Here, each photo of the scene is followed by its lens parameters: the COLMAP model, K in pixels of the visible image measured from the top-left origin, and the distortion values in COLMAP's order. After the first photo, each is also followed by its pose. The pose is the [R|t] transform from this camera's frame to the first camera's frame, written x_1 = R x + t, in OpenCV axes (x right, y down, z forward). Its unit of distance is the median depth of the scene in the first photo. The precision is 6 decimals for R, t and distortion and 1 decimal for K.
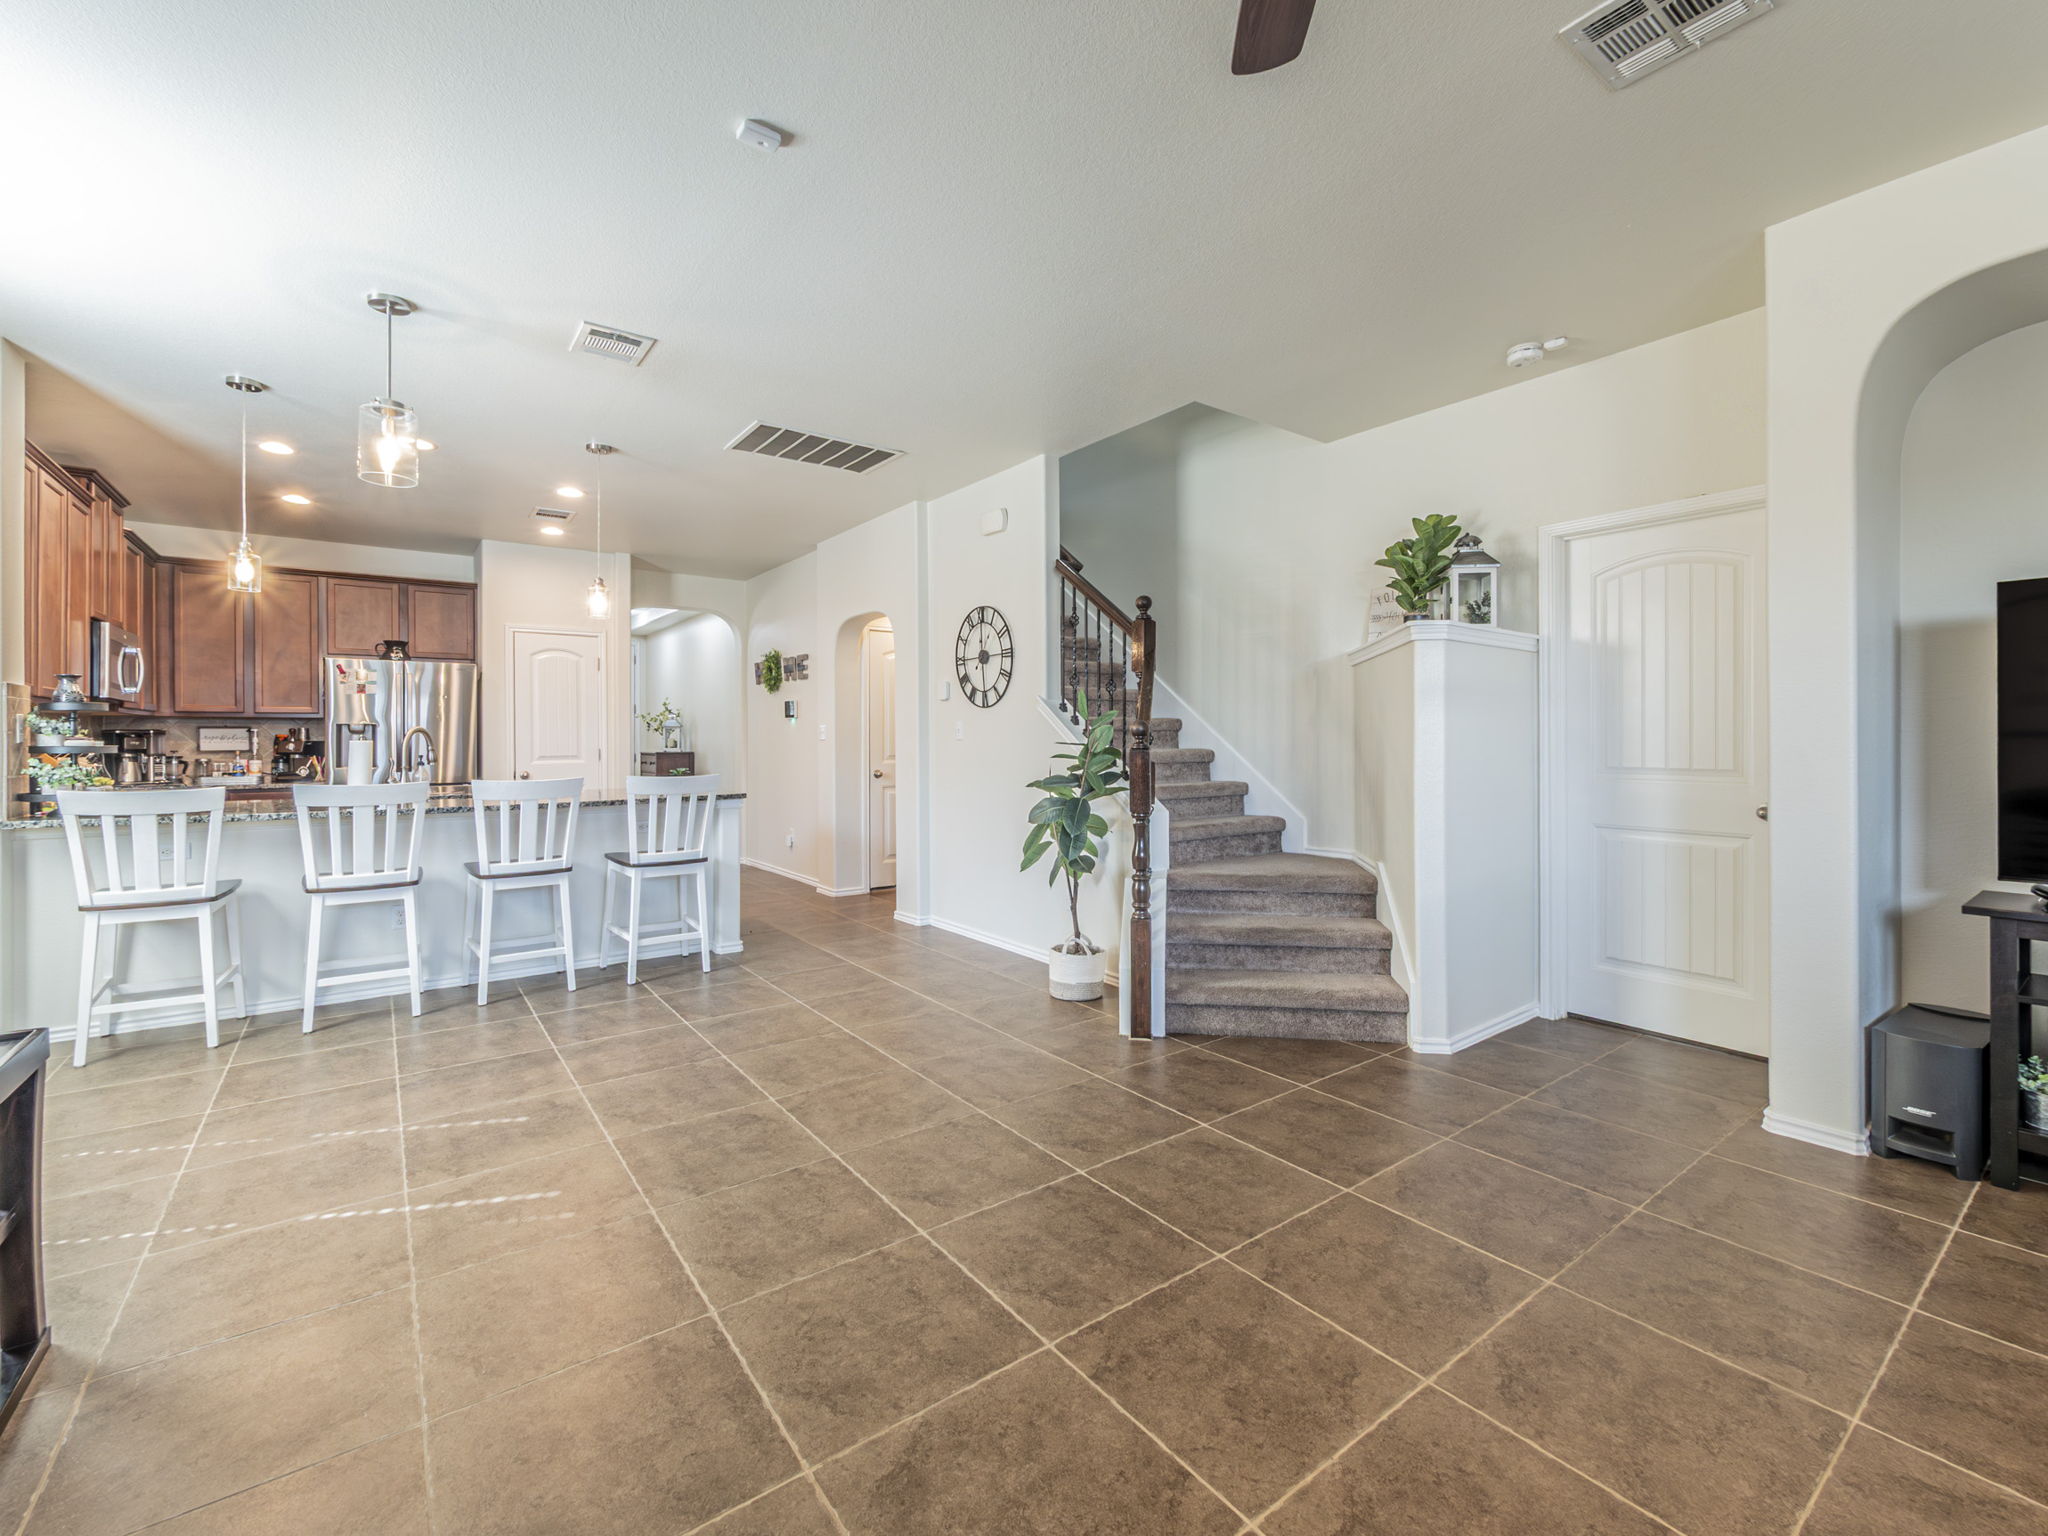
lens RADIAL K [[897.0, 0, 1019.7], [0, 897.0, 709.1], [0, 0, 1]] dist [0.070725, 0.000085]
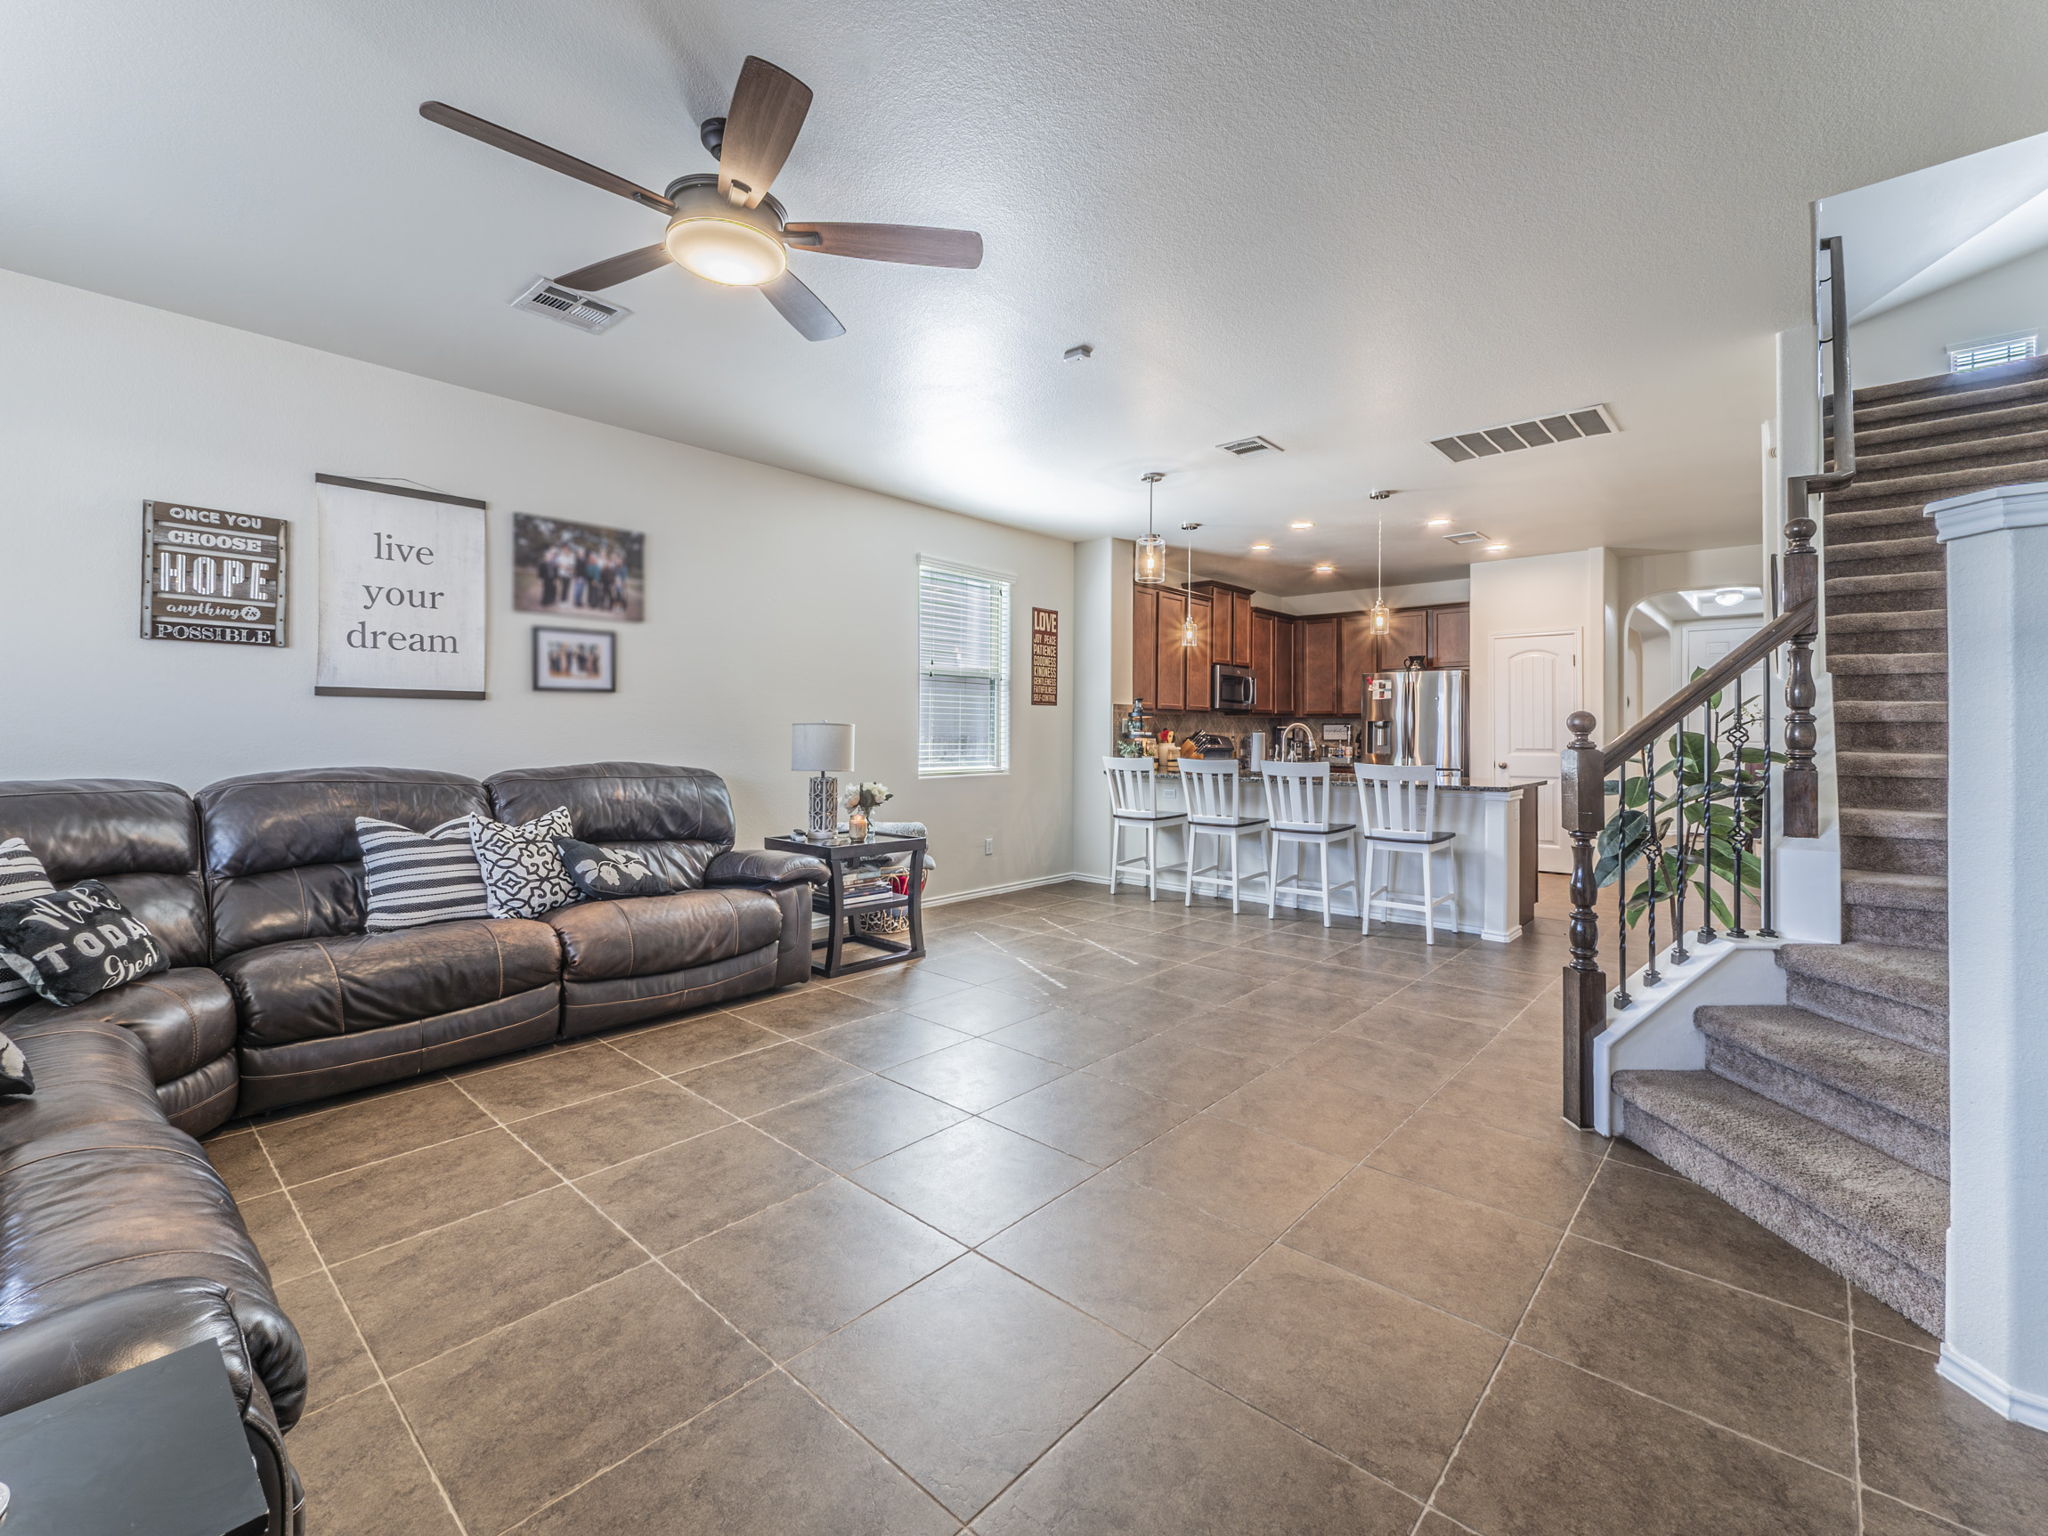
lens RADIAL K [[887.5, 0, 1052.6], [0, 887.5, 727.1], [0, 0, 1]] dist [-0.000347, 0.000199]
pose [[0.242541, 0.001627, -0.970140, 0.466948], [0.026084, 0.999626, 0.008197, 0.002284], [0.969790, -0.027293, 0.242408, 0.231982]]
